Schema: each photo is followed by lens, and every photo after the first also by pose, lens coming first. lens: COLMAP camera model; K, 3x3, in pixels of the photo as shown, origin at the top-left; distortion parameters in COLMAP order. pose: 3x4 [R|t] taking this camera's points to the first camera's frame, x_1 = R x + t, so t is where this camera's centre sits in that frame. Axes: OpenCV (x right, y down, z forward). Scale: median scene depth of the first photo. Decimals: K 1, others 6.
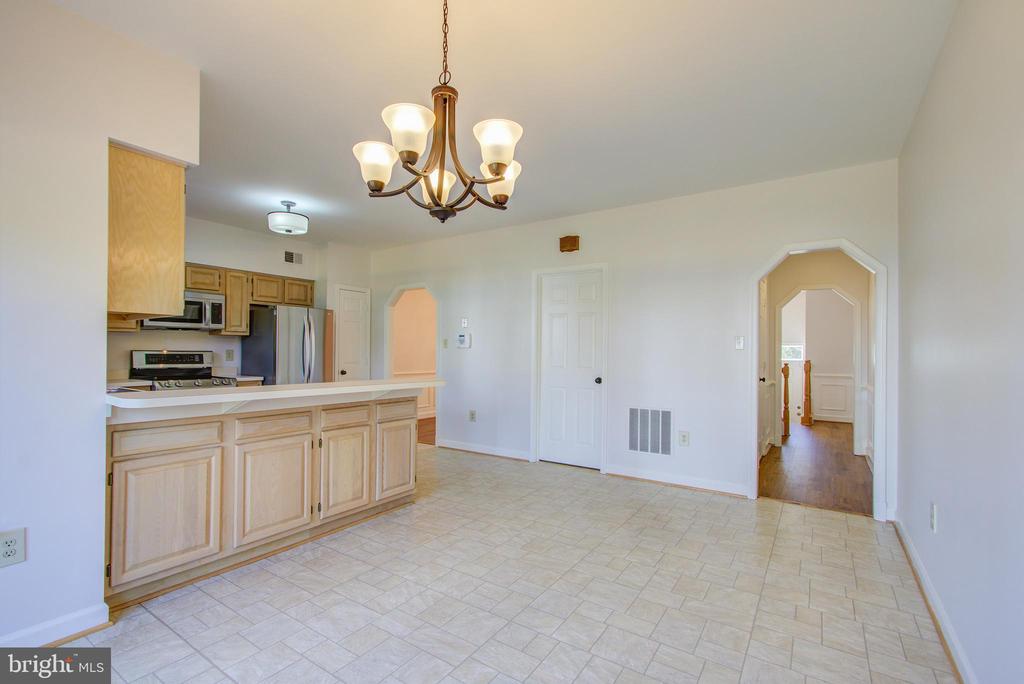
lens RADIAL K [[466.4, 0, 502.5], [0, 466.4, 348.2], [0, 0, 1]] dist [-0.001110, -0.000237]
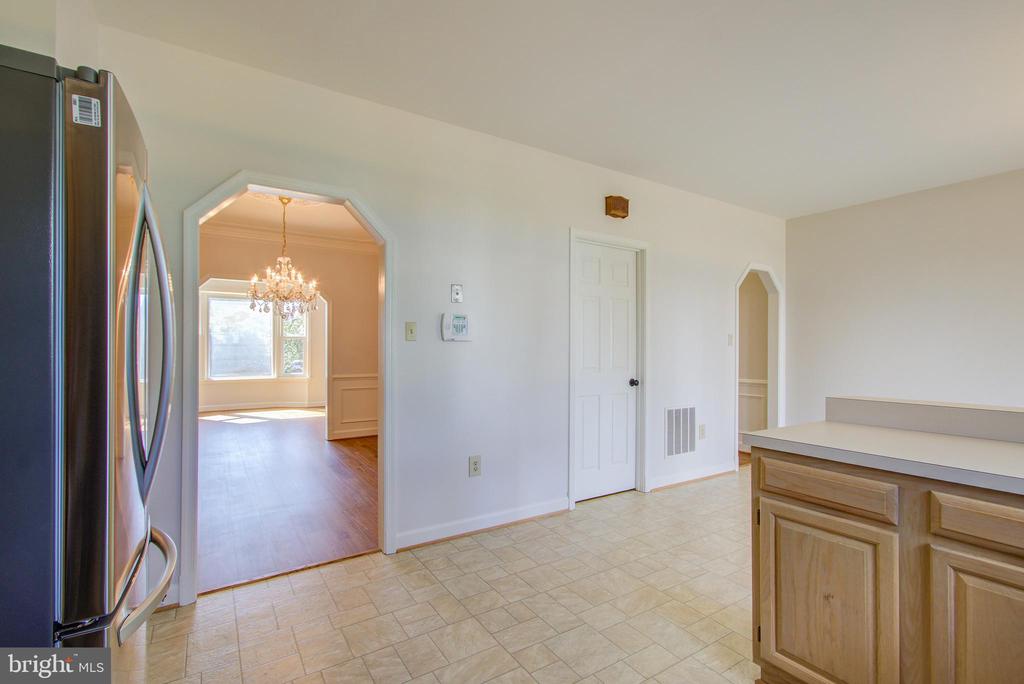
lens RADIAL K [[472.4, 0, 512.0], [0, 472.4, 342.0], [0, 0, 1]] dist [-0.010152, -0.000058]
pose [[0.376009, 0.010492, 0.926556, -0.662898], [-0.005090, 0.999944, -0.009258, 0.006708], [-0.926602, -0.001235, 0.376042, 0.896557]]
